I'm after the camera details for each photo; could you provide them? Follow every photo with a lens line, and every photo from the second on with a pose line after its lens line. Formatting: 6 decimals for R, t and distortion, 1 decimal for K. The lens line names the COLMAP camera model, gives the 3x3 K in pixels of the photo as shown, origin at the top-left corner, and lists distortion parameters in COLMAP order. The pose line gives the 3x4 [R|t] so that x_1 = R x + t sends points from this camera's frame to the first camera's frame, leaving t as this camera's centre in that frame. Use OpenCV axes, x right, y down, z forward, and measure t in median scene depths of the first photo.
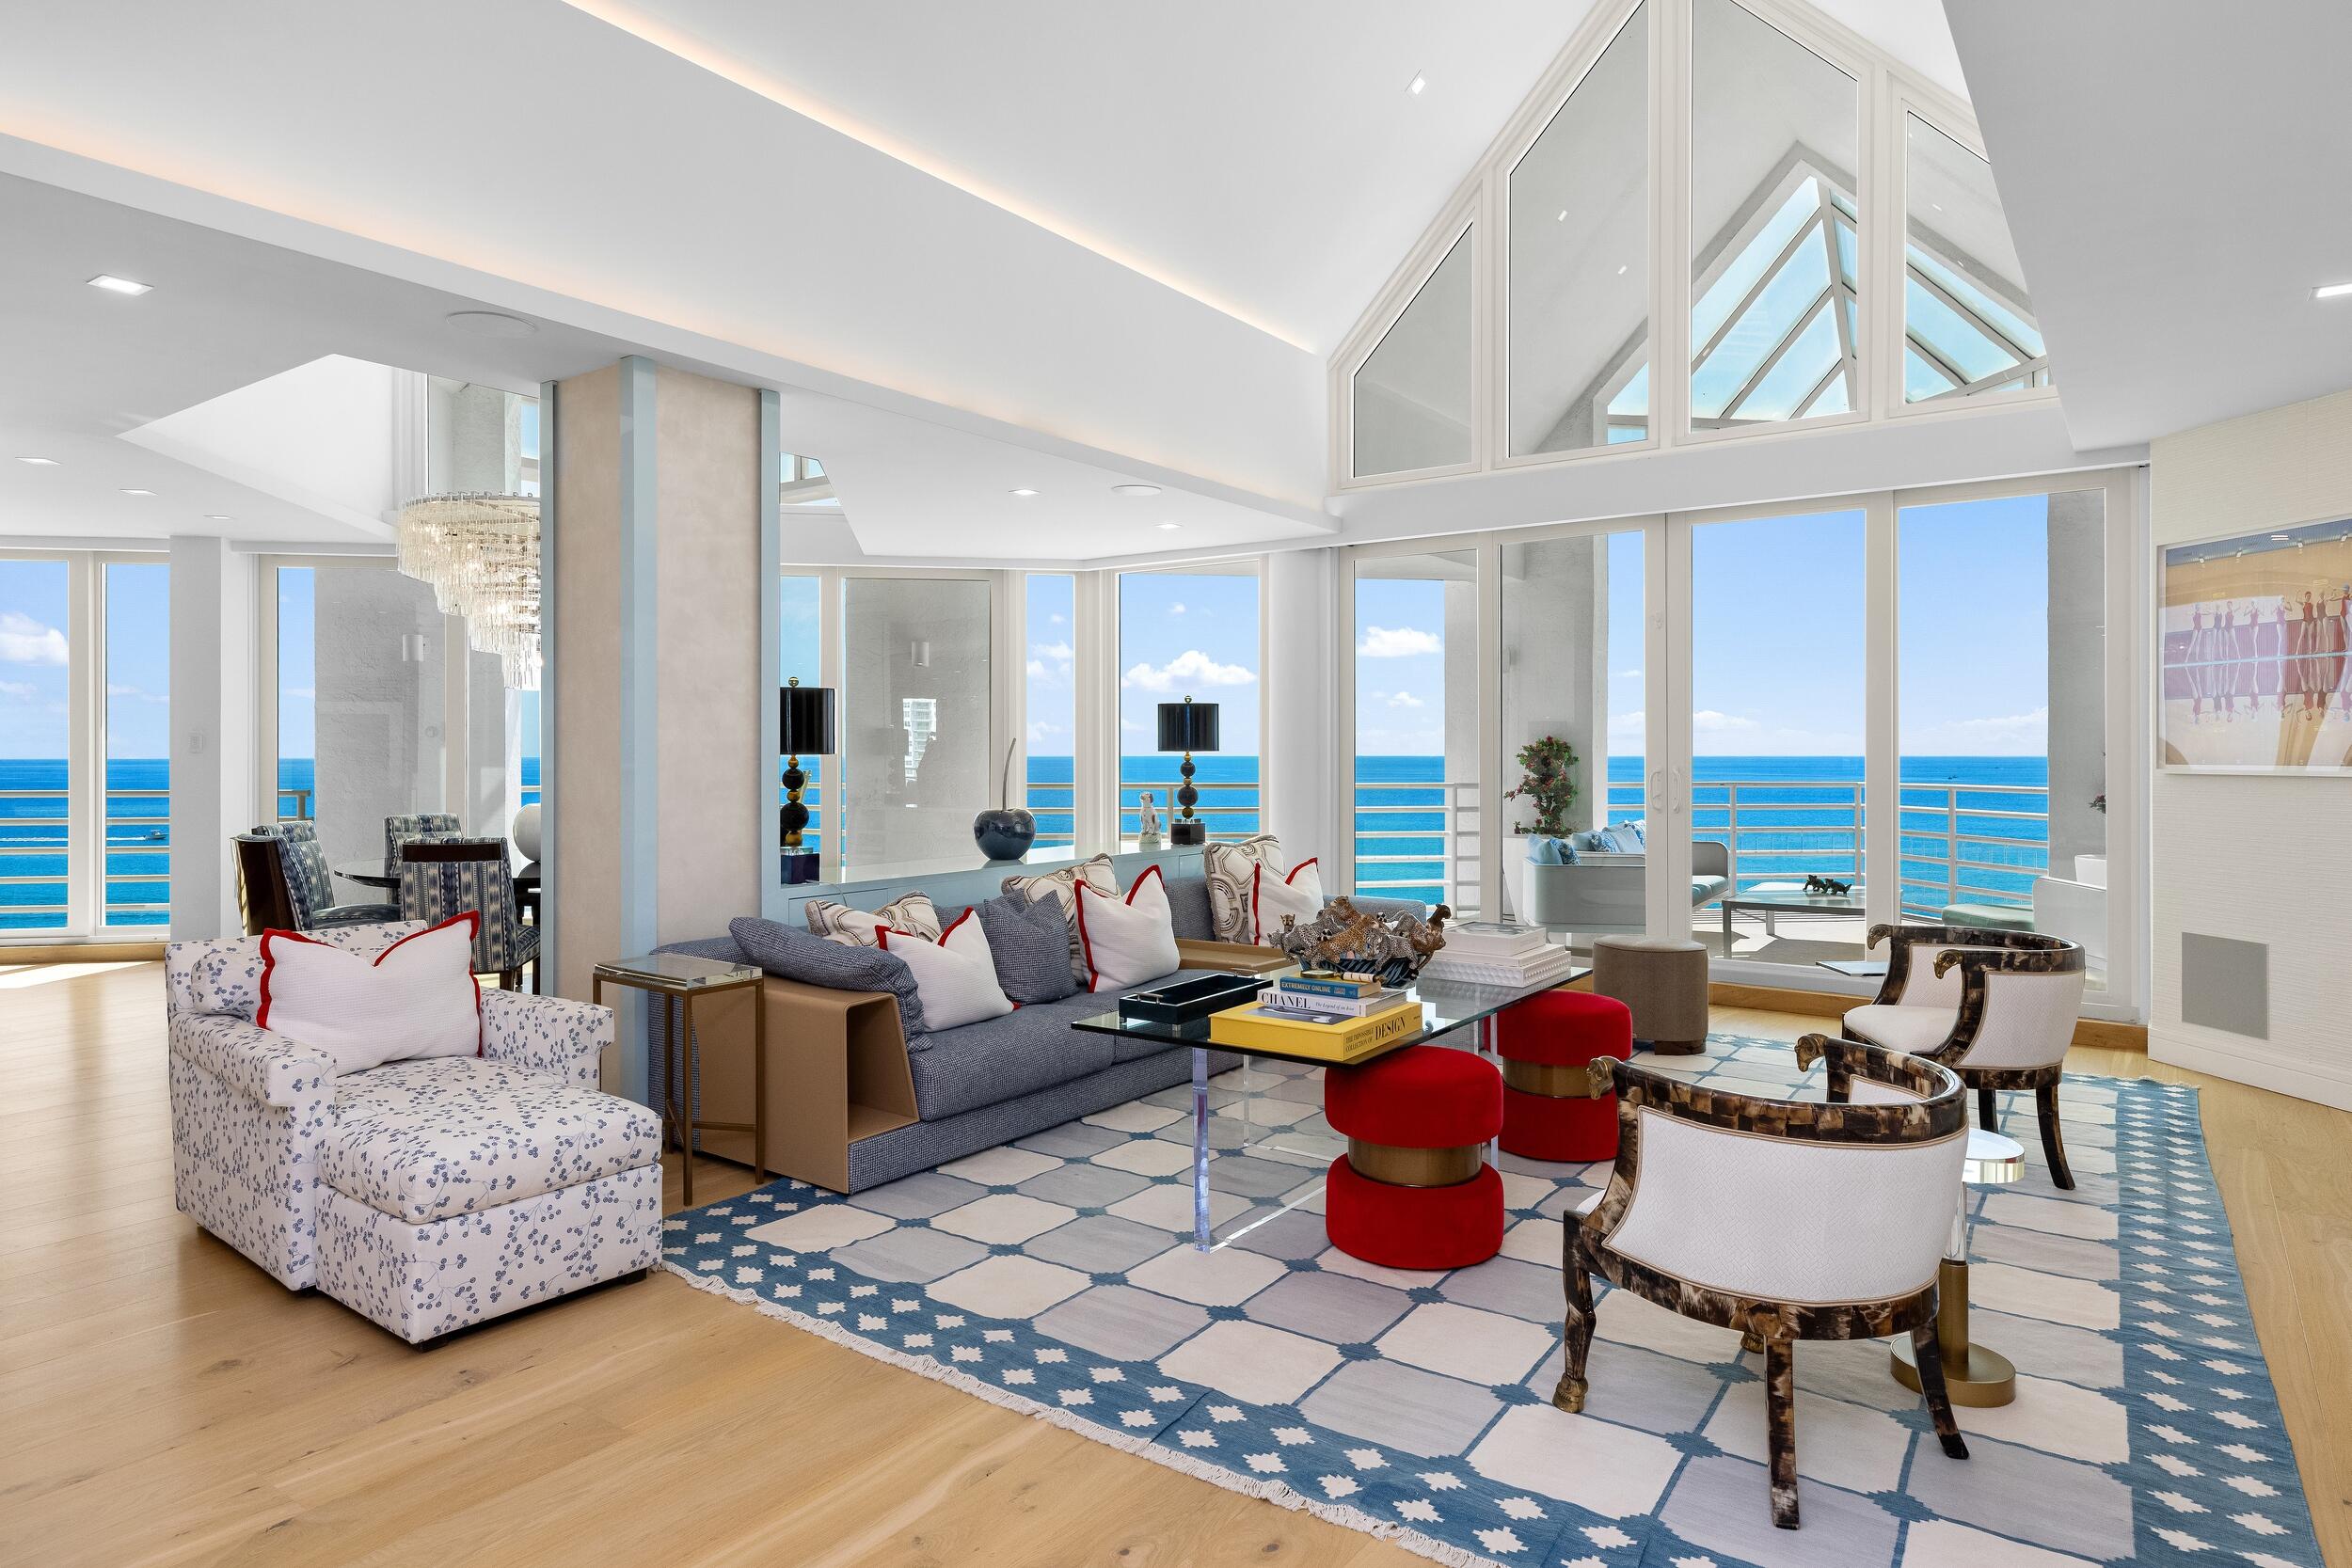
lens RADIAL K [[1348.8, 0, 1174.0], [0, 1348.8, 768.1], [0, 0, 1]] dist [0.008436, 0.004134]
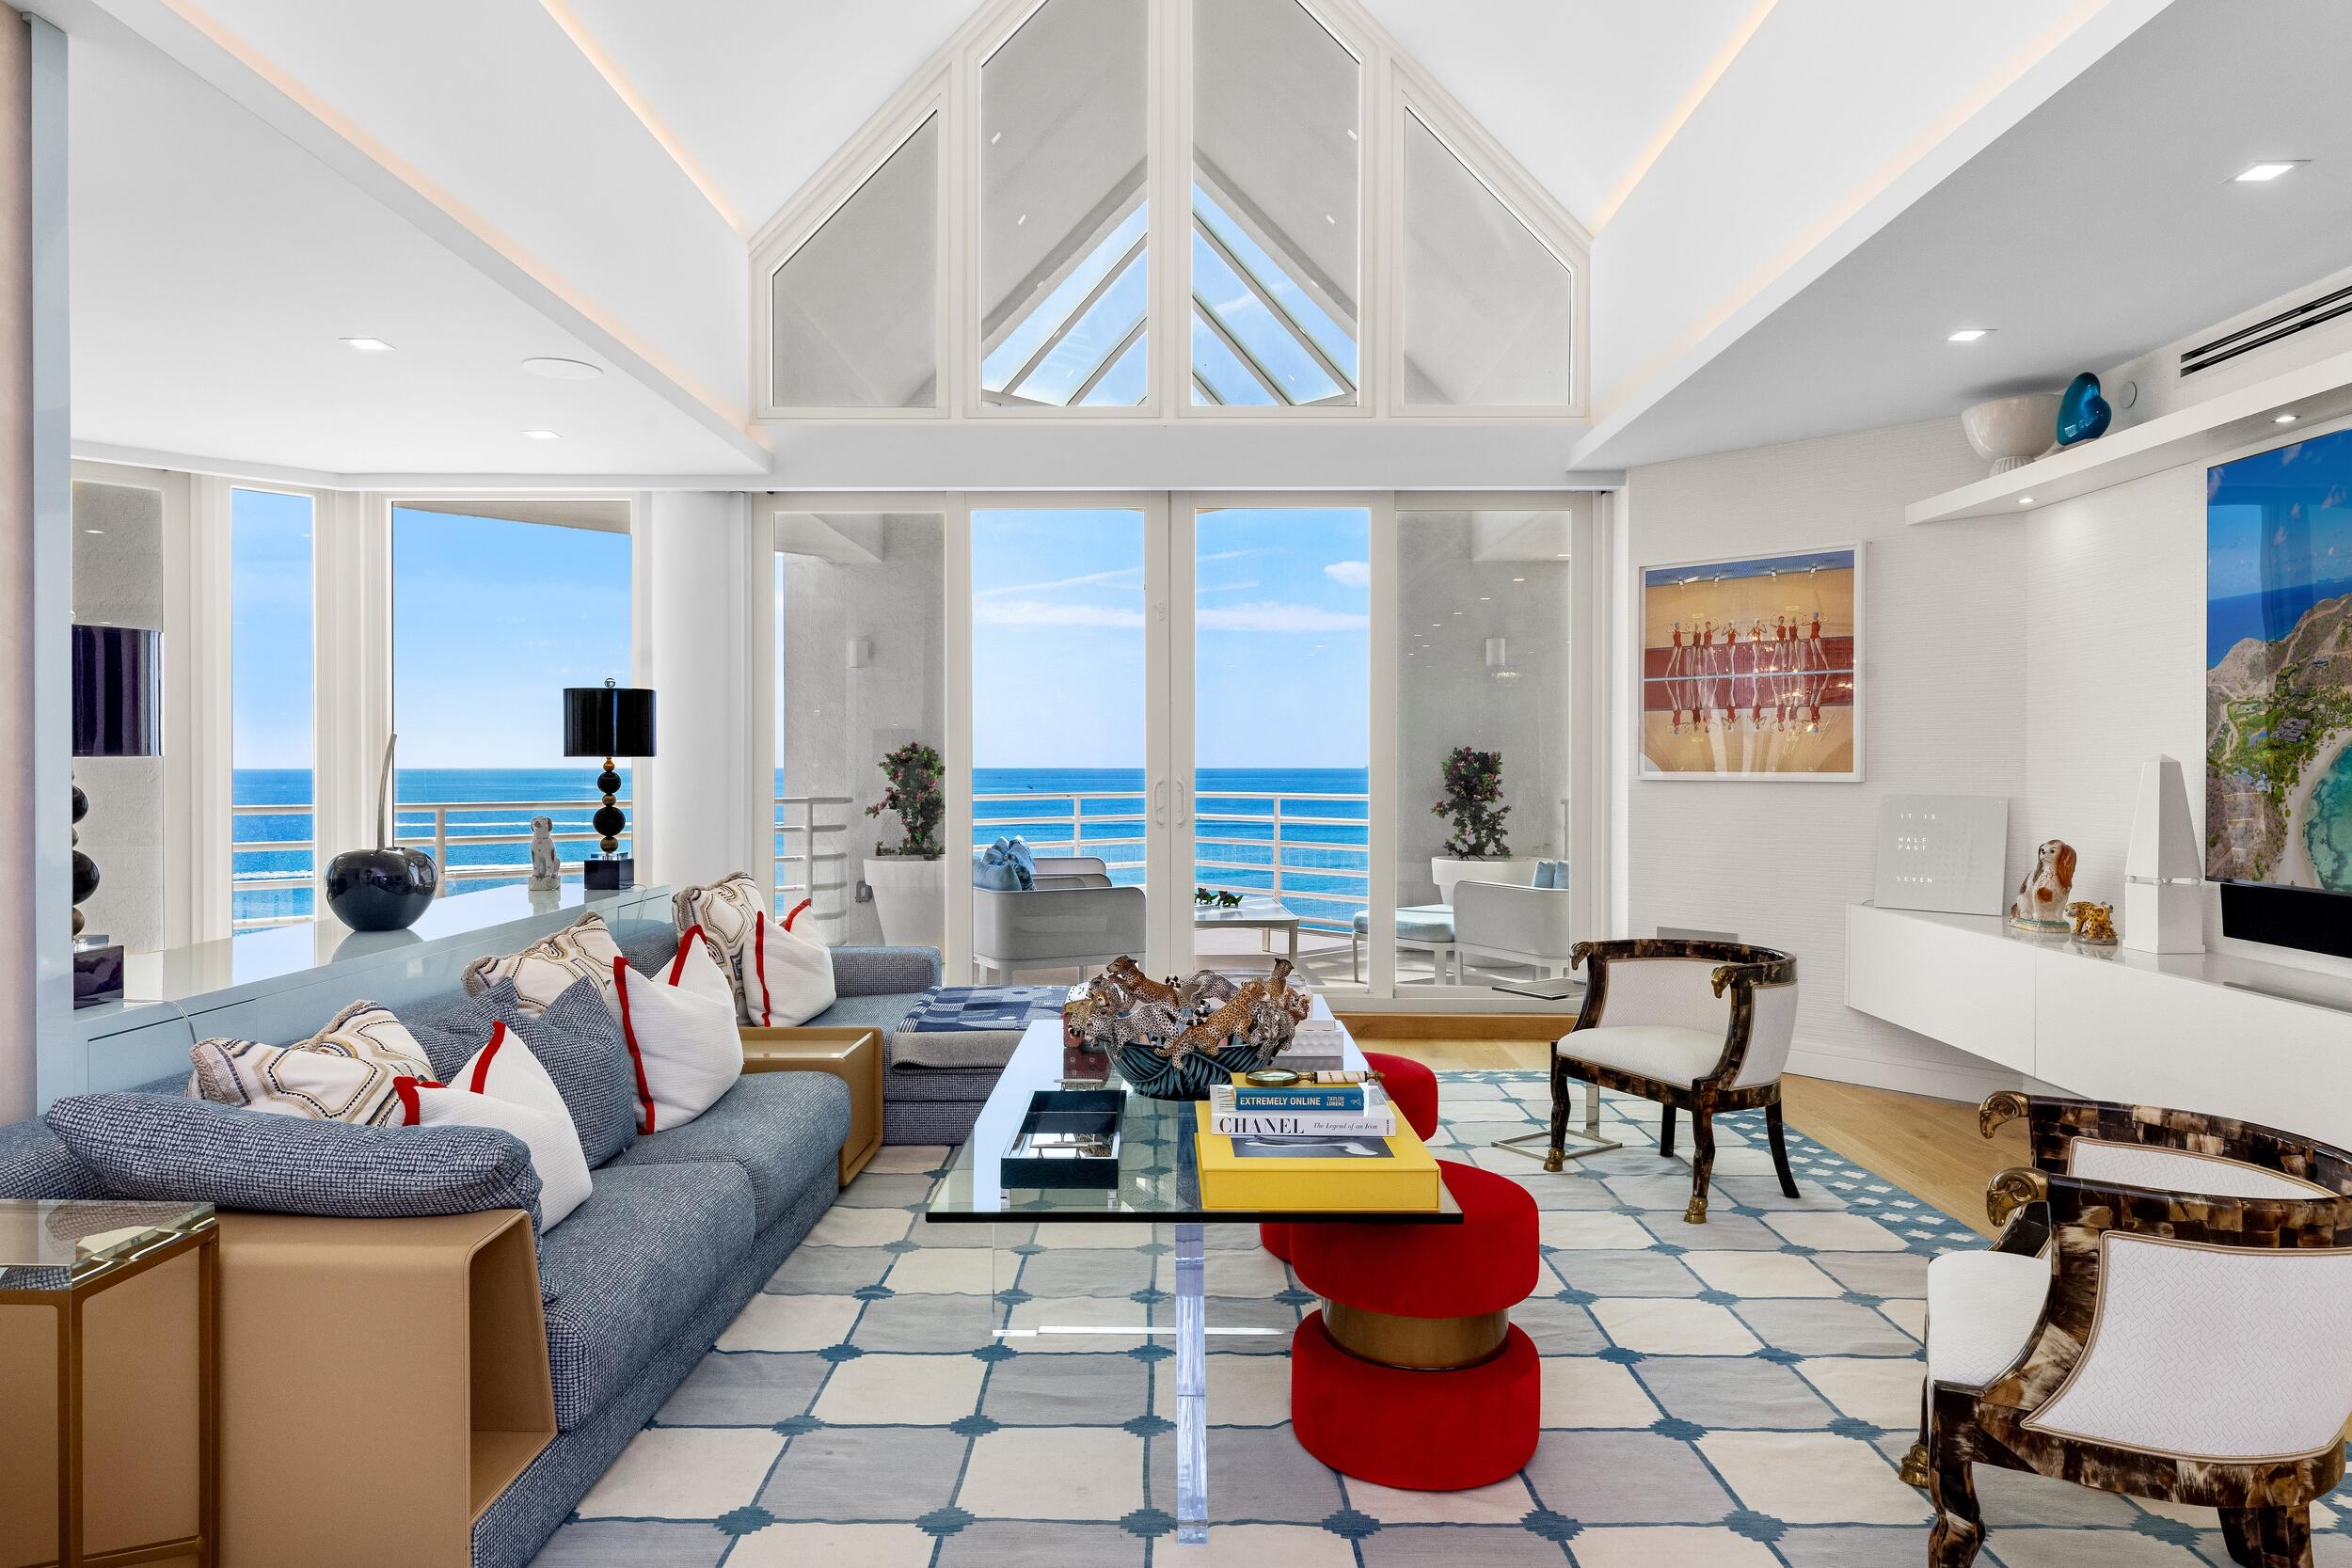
lens RADIAL K [[1440.5, 0, 1166.6], [0, 1440.5, 784.3], [0, 0, 1]] dist [0.007119, 0.002339]
pose [[0.822073, -0.006845, 0.569341, -0.312630], [0.005165, 0.999976, 0.004566, -0.000075], [-0.569359, -0.000813, 0.822089, 0.383028]]
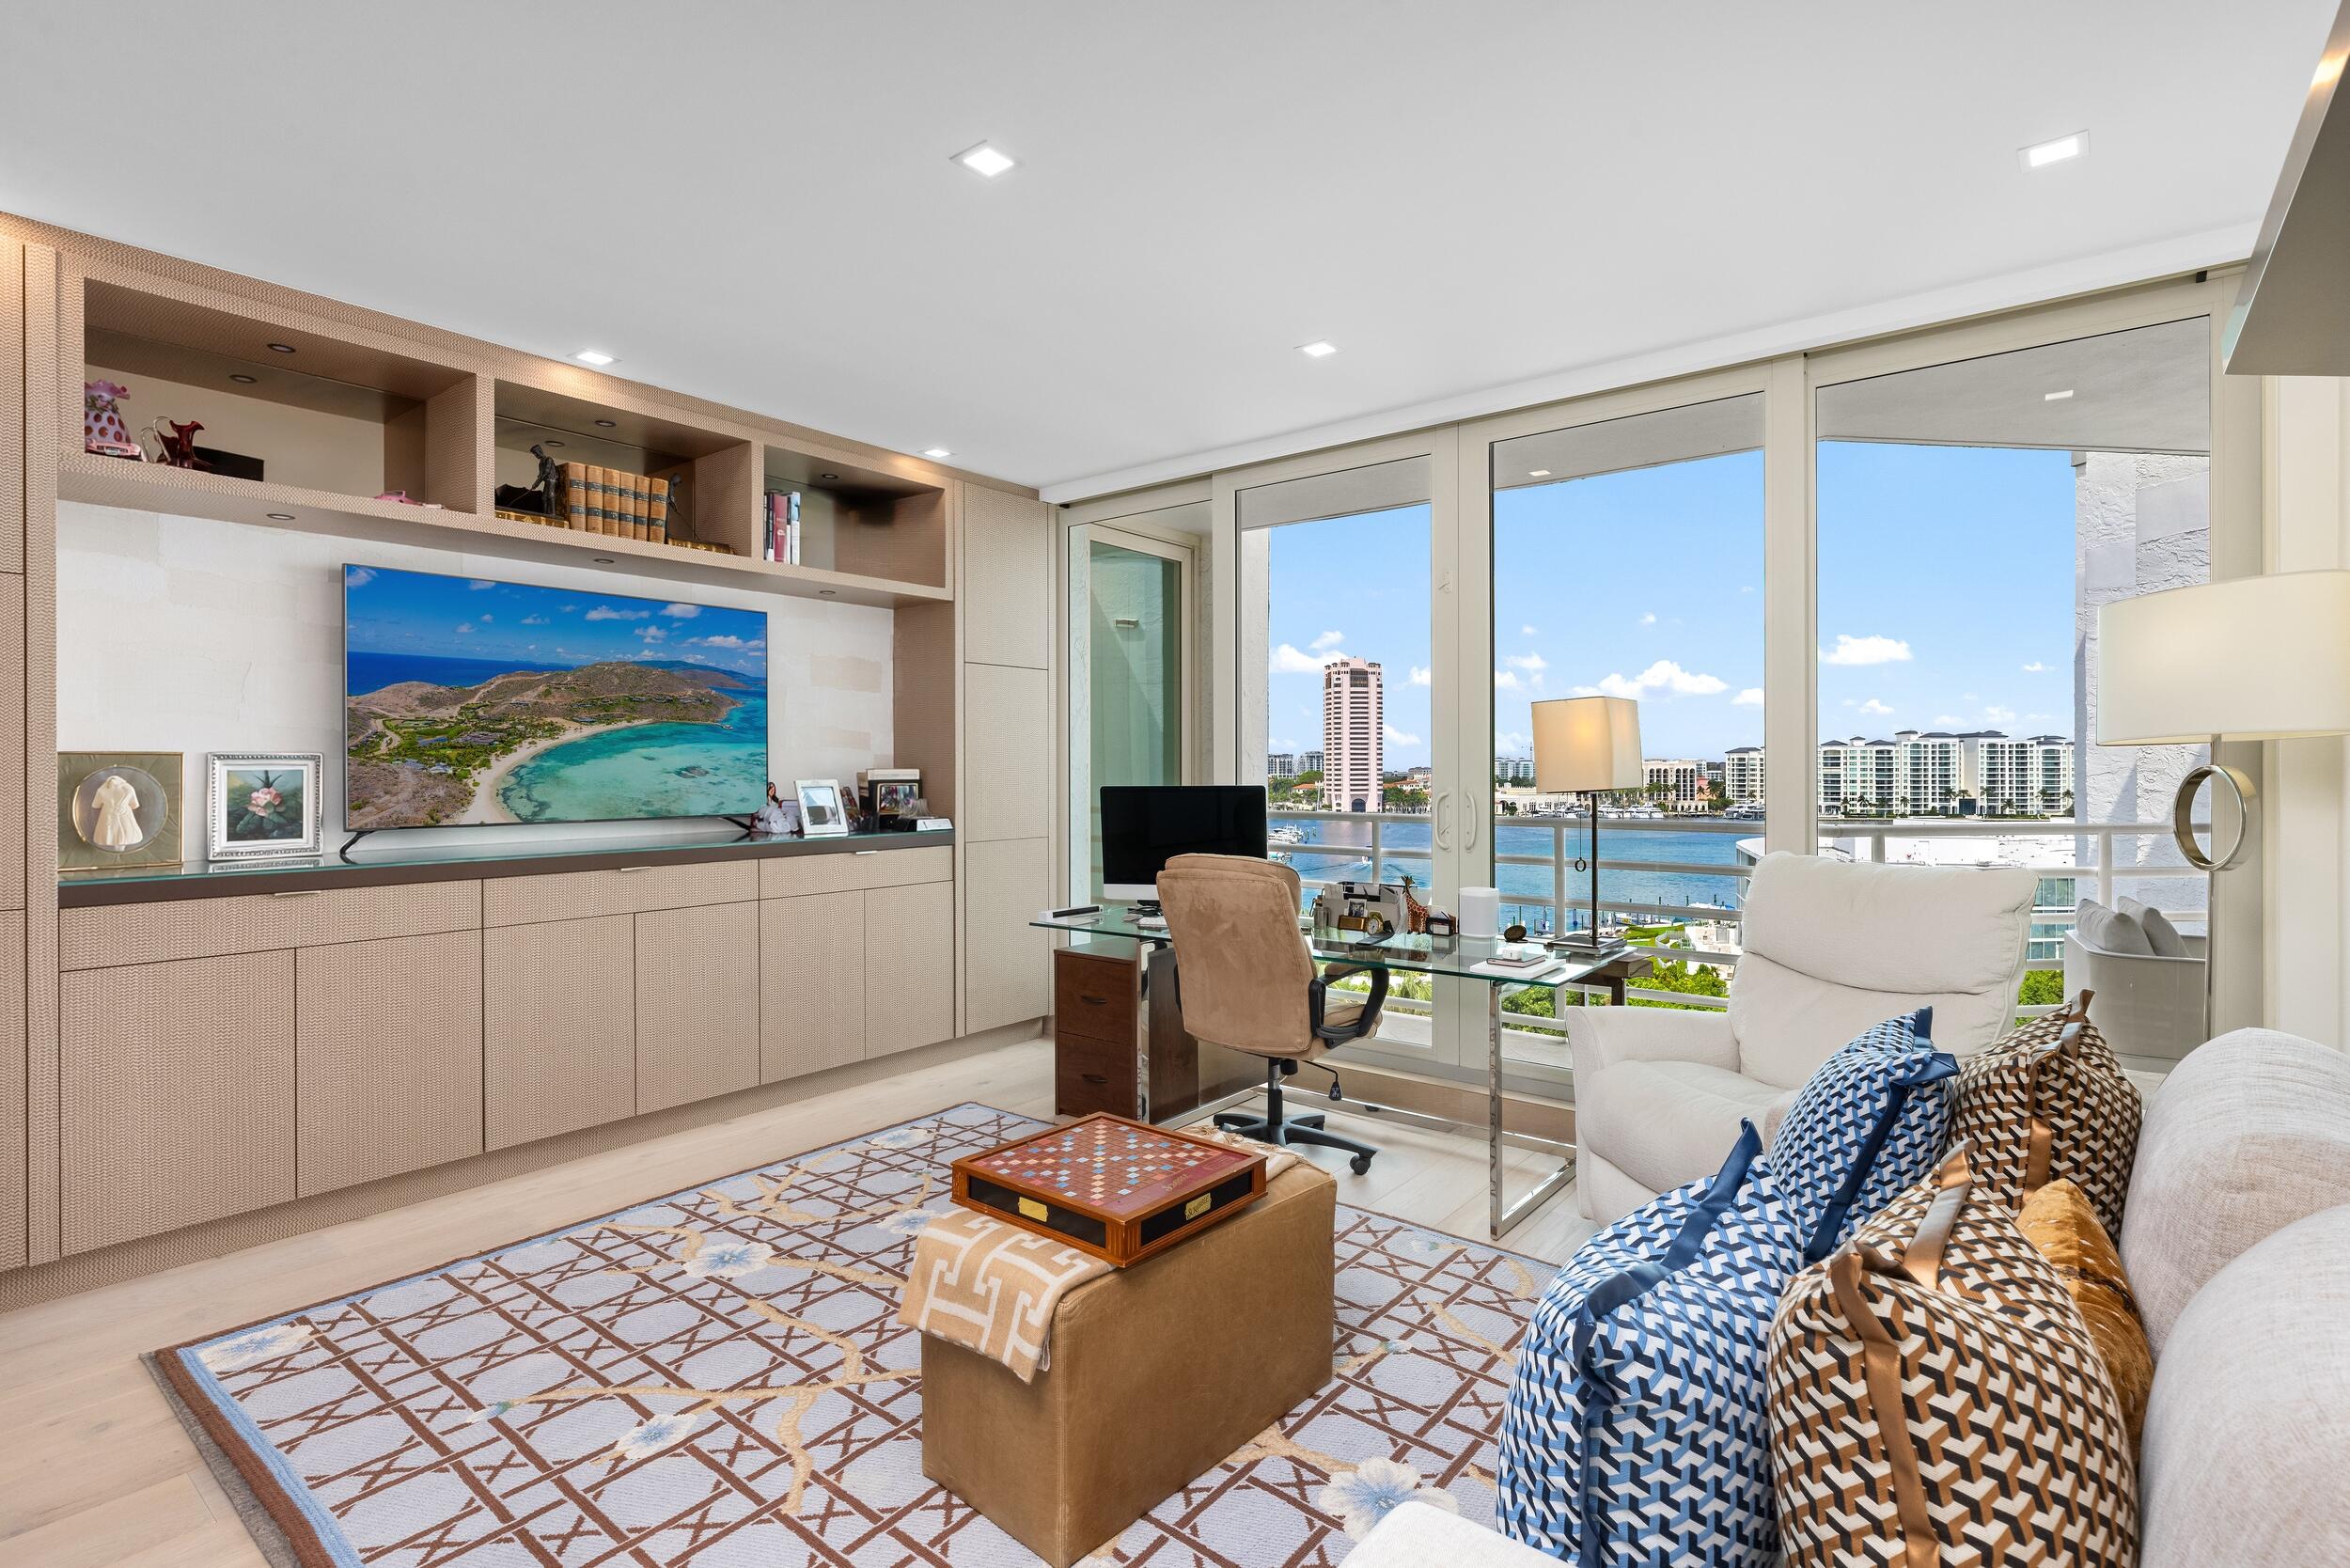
lens RADIAL K [[1109.7, 0, 1178.5], [0, 1109.7, 789.3], [0, 0, 1]] dist [0.002318, -0.001035]
pose [[-0.997639, 0.002521, 0.068633, -0.107658], [0.004922, 0.999381, 0.034829, -0.008212], [-0.068503, 0.035085, -0.997034, 1.970140]]
